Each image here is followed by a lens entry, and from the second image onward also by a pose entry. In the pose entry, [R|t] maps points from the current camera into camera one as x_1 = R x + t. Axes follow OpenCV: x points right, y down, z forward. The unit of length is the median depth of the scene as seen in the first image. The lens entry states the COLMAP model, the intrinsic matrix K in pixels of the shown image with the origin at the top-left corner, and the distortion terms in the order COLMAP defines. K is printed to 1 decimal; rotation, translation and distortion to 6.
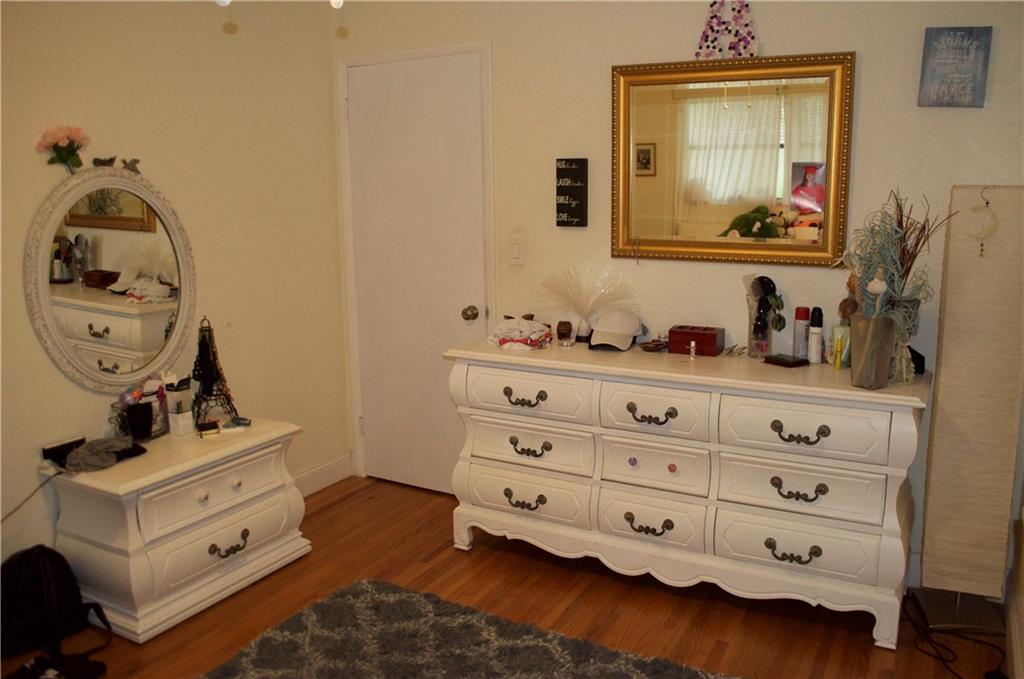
lens RADIAL K [[834.8, 0, 524.1], [0, 834.8, 332.0], [0, 0, 1]] dist [-0.076547, -0.003512]
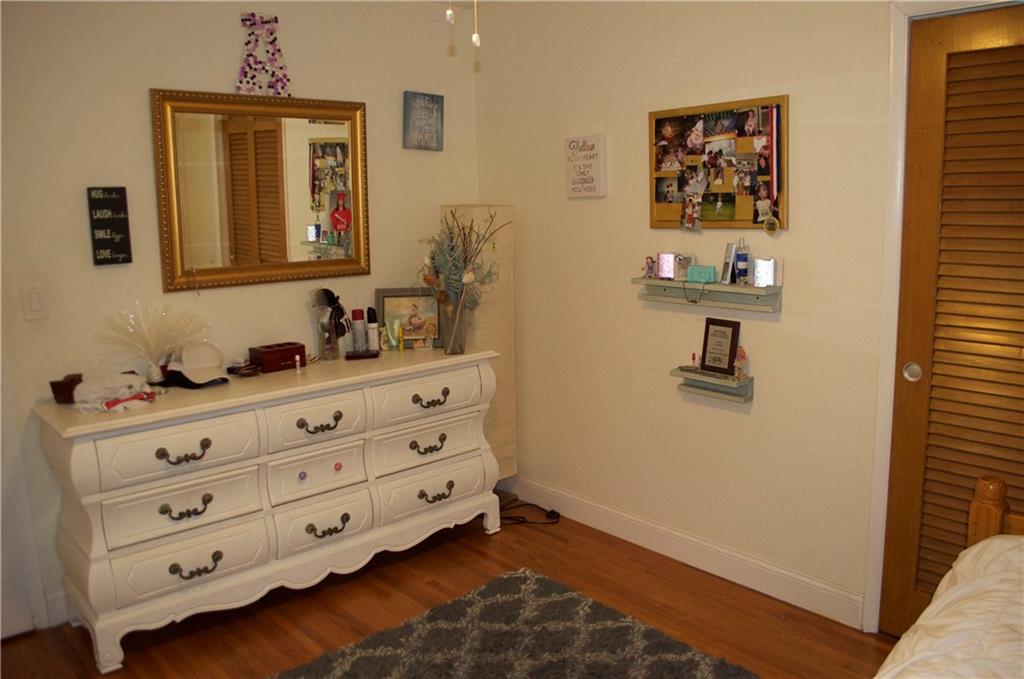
lens RADIAL K [[803.6, 0, 531.1], [0, 803.6, 336.0], [0, 0, 1]] dist [-0.085164, 0.006761]
pose [[0.319063, -0.156016, 0.934804, -0.665610], [0.186472, 0.977411, 0.099481, -0.059485], [-0.929208, 0.142574, 0.340948, 0.362053]]
